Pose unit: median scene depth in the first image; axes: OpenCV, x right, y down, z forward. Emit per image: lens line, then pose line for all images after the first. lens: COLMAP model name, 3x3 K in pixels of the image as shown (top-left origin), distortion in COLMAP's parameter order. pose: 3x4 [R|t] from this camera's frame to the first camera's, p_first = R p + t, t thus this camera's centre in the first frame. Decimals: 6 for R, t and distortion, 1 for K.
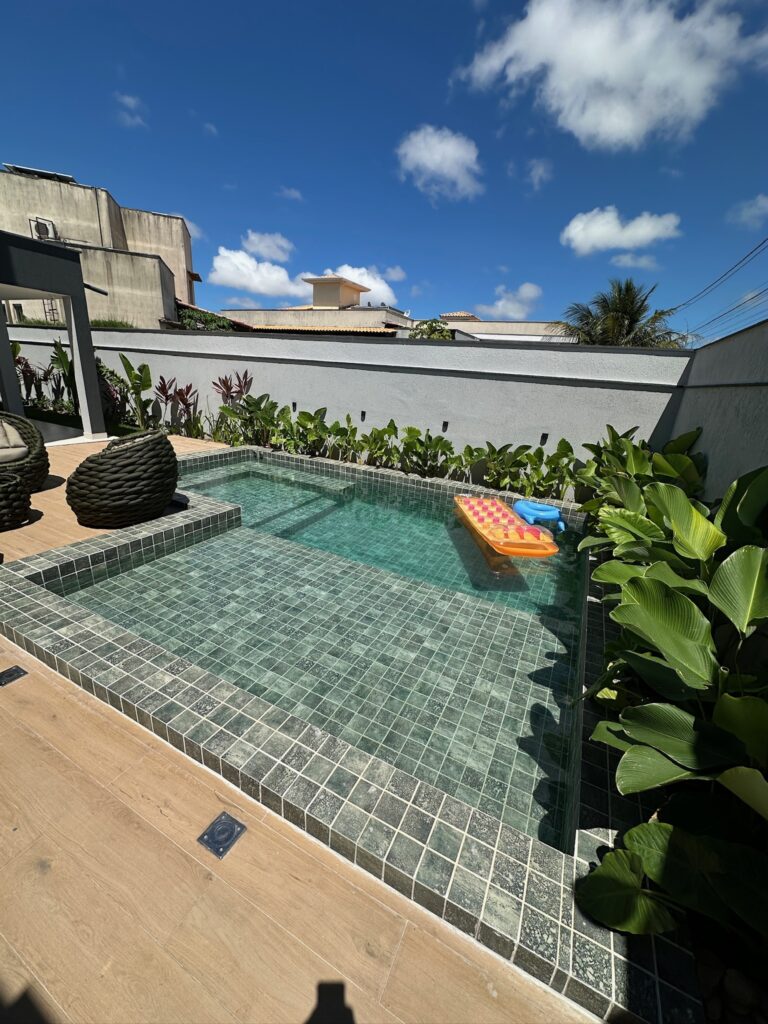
lens RADIAL K [[403.7, 0, 382.9], [0, 403.7, 514.9], [0, 0, 1]] dist [-0.002383, -0.000298]
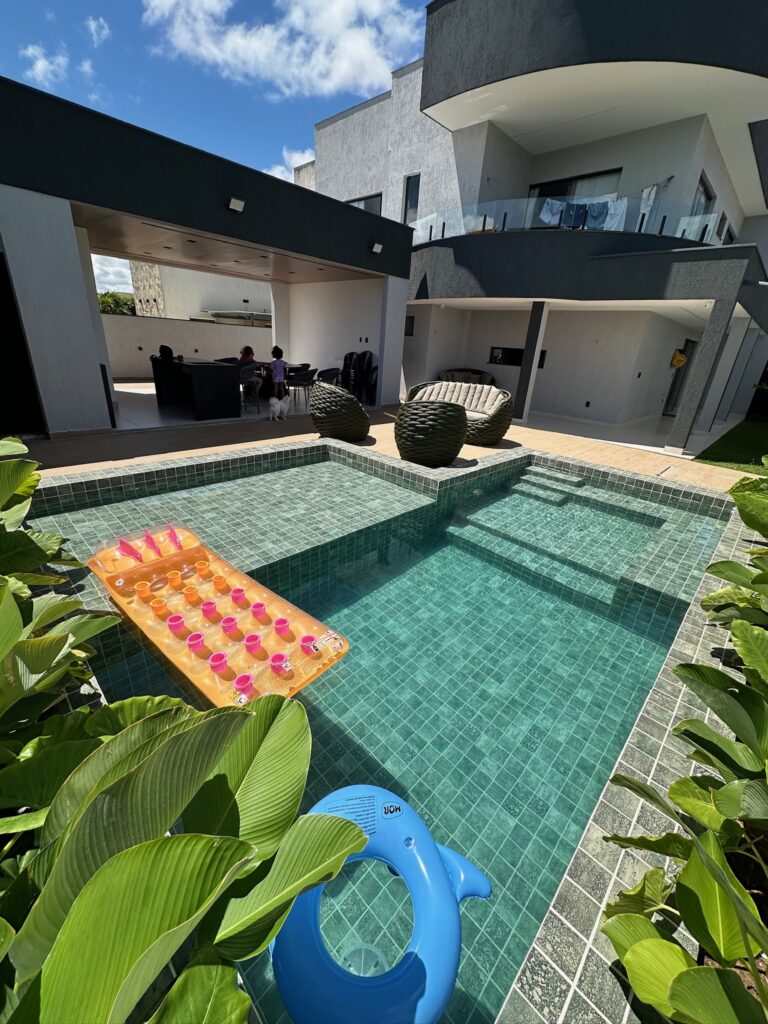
lens RADIAL K [[407.3, 0, 383.7], [0, 407.3, 509.6], [0, 0, 1]] dist [-0.001876, 0.000412]
pose [[-0.304891, 0.276142, -0.911475, 0.470844], [-0.401779, 0.830417, 0.385981, -0.218719], [0.863490, 0.483894, -0.142239, 0.763465]]
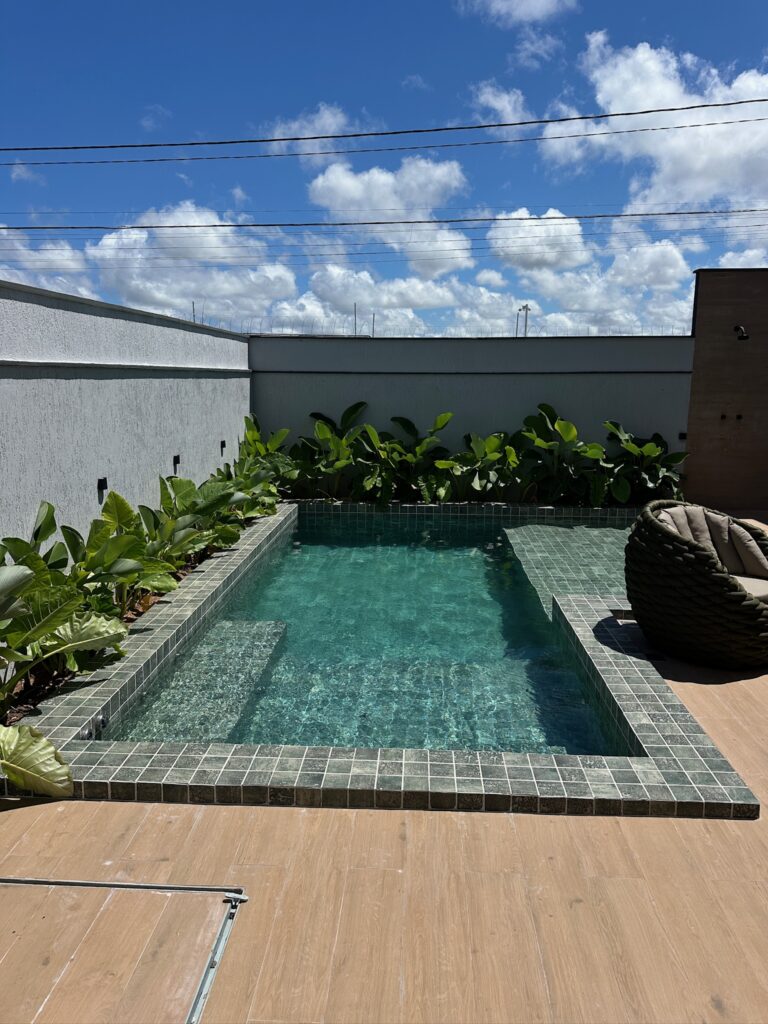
lens RADIAL K [[719.5, 0, 388.3], [0, 719.5, 509.2], [0, 0, 1]] dist [0.091699, -0.126558]
pose [[-0.404001, -0.243064, 0.881875, -0.921136], [0.267390, 0.890568, 0.367956, -0.481623], [-0.874806, 0.384459, -0.294798, 1.122700]]
